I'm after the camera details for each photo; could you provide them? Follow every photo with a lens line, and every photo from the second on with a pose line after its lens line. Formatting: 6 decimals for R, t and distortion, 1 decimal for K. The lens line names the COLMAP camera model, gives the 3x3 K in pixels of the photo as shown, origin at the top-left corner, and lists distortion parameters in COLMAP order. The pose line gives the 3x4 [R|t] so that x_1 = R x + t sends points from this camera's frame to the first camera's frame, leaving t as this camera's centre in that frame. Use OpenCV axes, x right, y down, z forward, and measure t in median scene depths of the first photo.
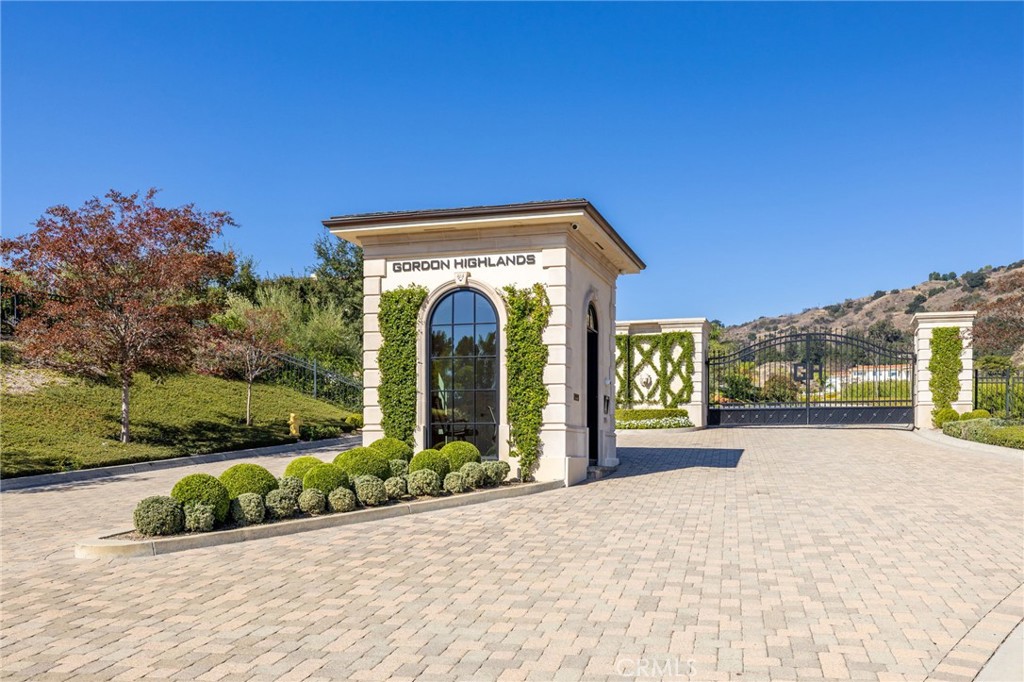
lens RADIAL K [[812.2, 0, 463.4], [0, 812.2, 263.6], [0, 0, 1]] dist [0.001837, 0.004383]
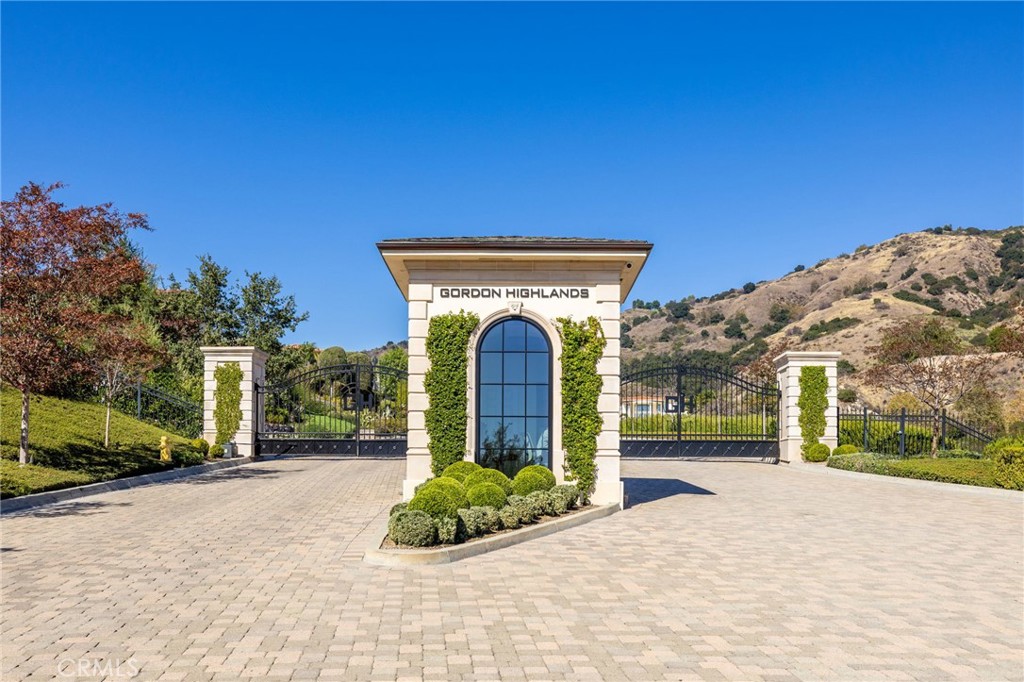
lens RADIAL K [[845.1, 0, 512.6], [0, 845.1, 259.7], [0, 0, 1]] dist [0.016547, 0.005216]
pose [[0.978093, 0.060781, 0.199097, -0.220938], [-0.054997, 0.997892, -0.034462, -0.005516], [-0.200772, 0.022758, 0.979374, -0.057610]]
